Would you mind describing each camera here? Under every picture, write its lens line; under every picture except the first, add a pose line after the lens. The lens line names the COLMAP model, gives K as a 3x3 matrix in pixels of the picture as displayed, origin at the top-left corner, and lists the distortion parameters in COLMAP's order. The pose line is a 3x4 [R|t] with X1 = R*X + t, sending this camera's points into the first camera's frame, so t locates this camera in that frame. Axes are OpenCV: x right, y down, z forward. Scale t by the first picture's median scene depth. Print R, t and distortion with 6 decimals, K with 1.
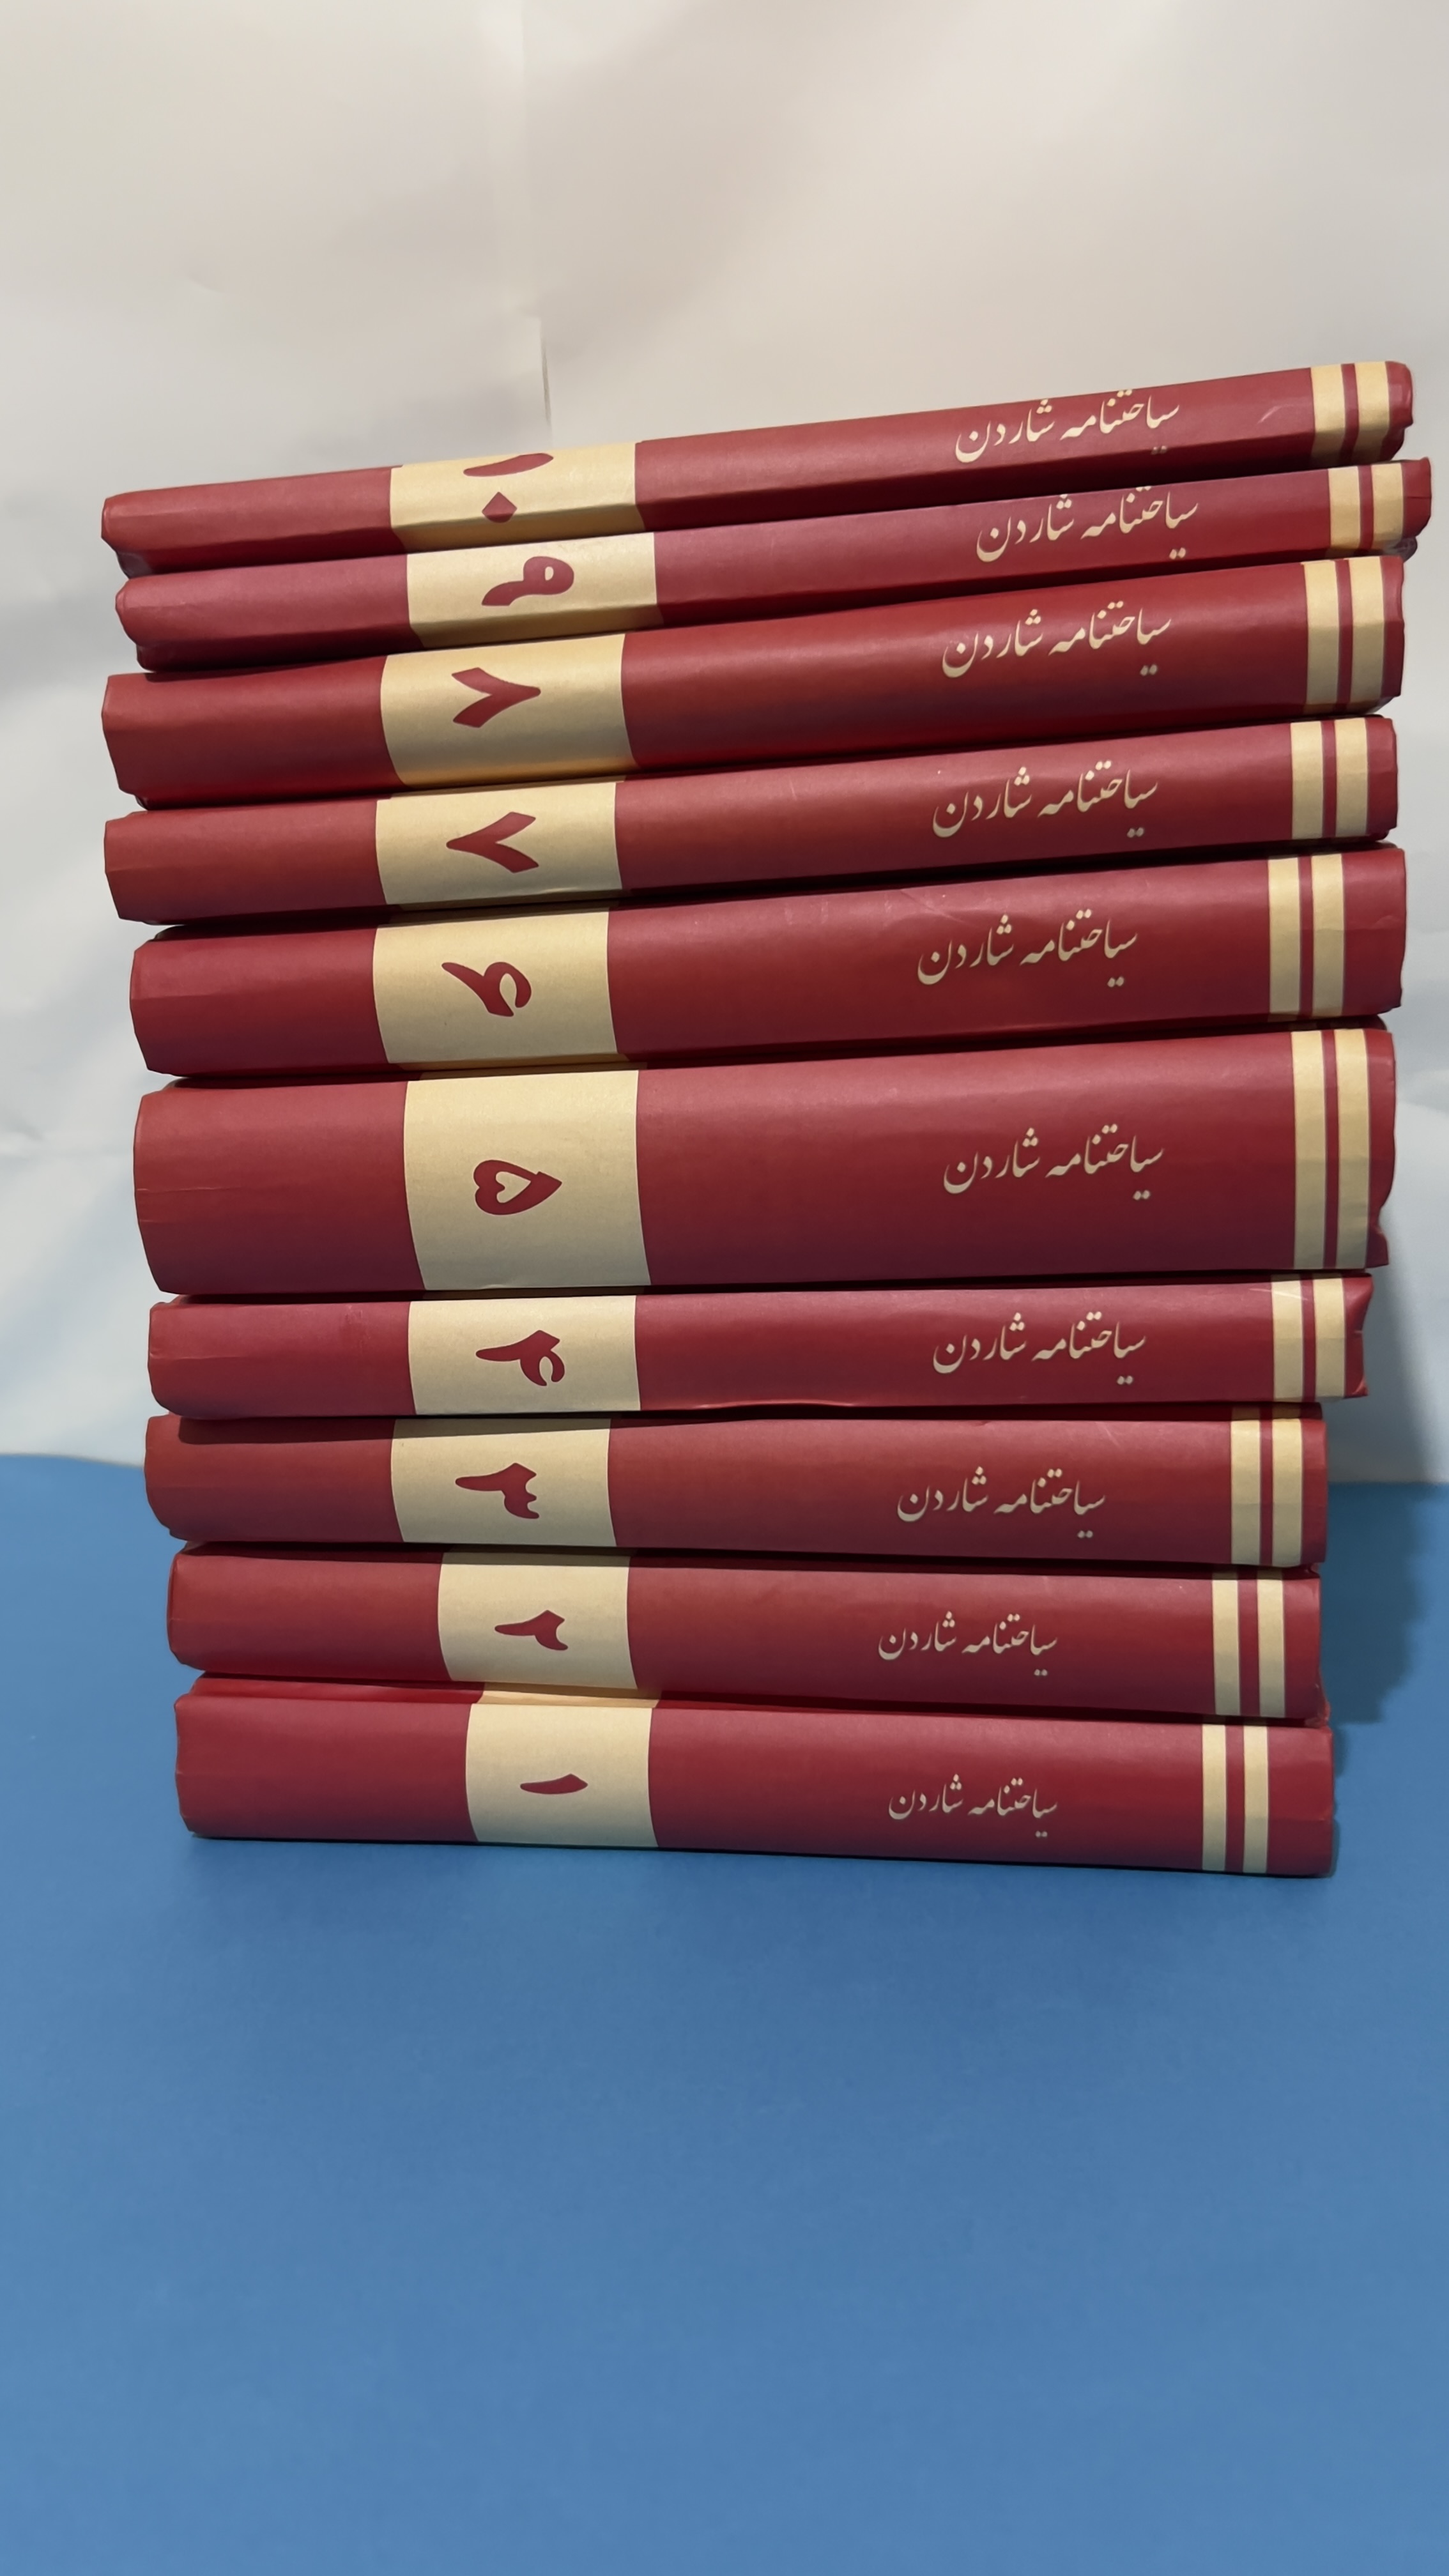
lens RADIAL K [[2062.2, 0, 724.5], [0, 2062.2, 1288.0], [0, 0, 1]] dist [0.048934, -0.069501]
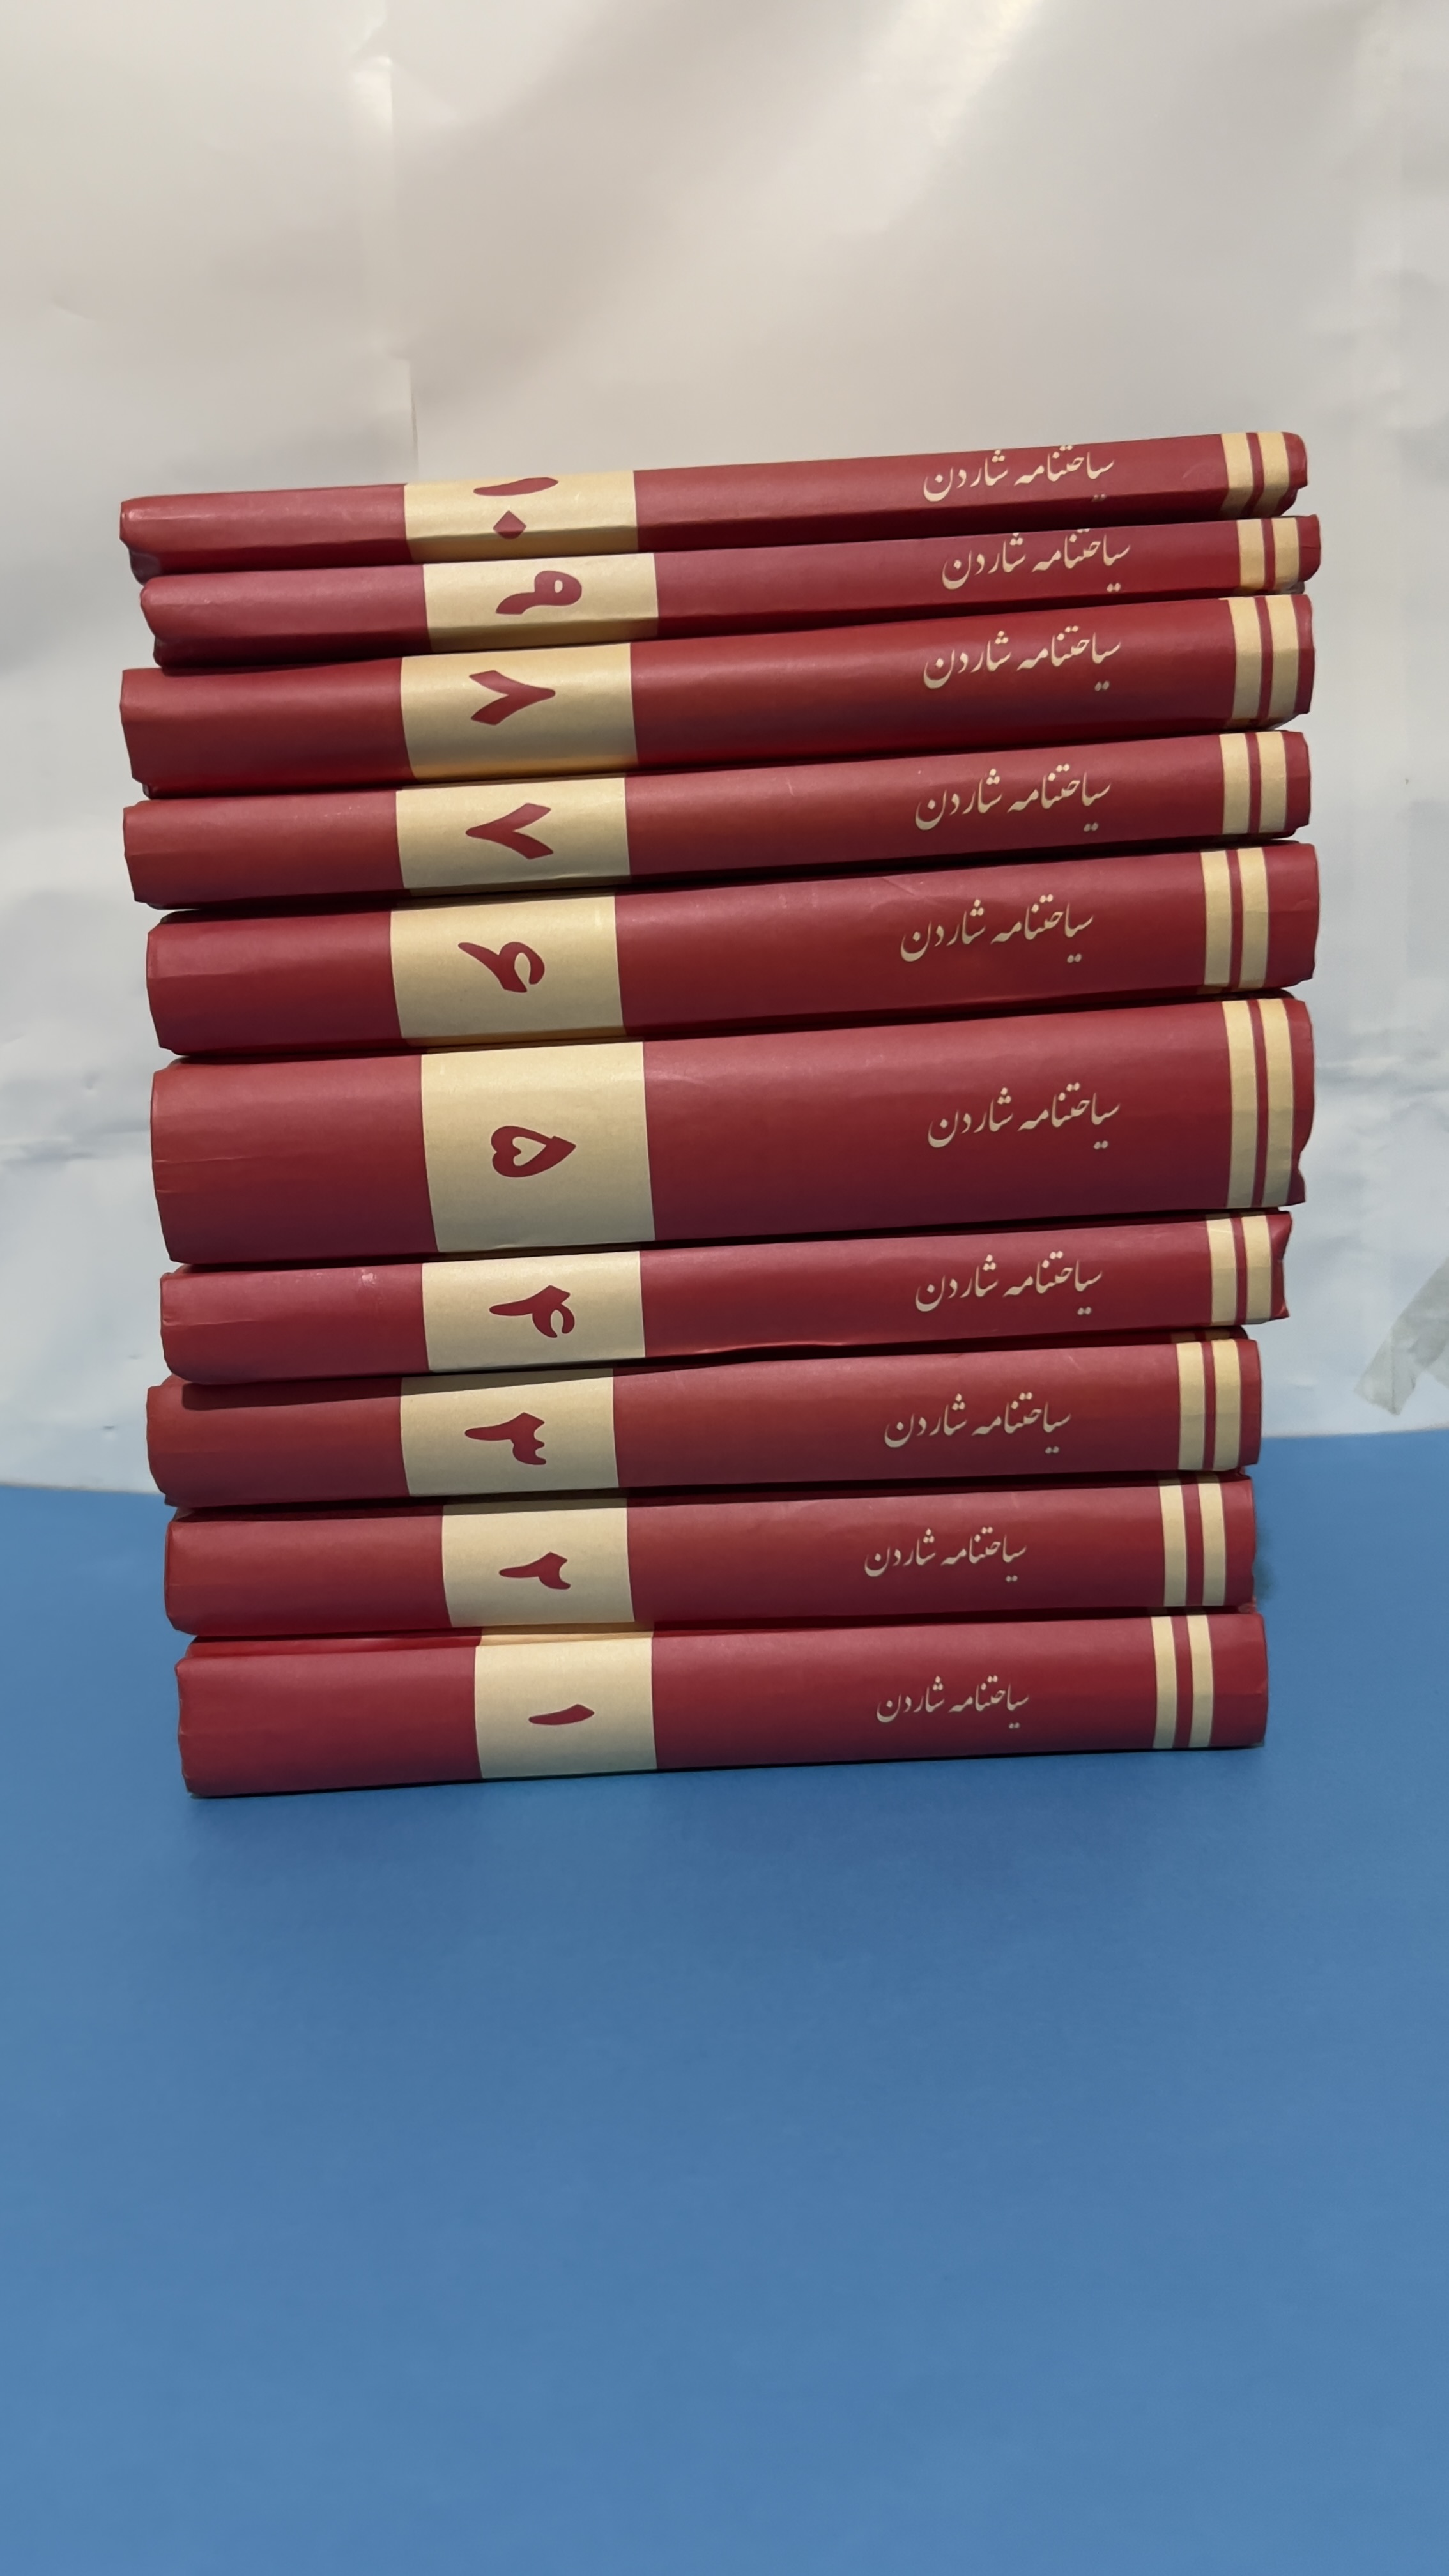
lens RADIAL K [[2062.2, 0, 724.5], [0, 2062.2, 1288.0], [0, 0, 1]] dist [0.048934, -0.069501]
pose [[0.982680, -0.026203, 0.183450, -0.206728], [0.031810, 0.999110, -0.027691, 0.056953], [-0.182561, 0.033047, 0.982639, -0.075519]]
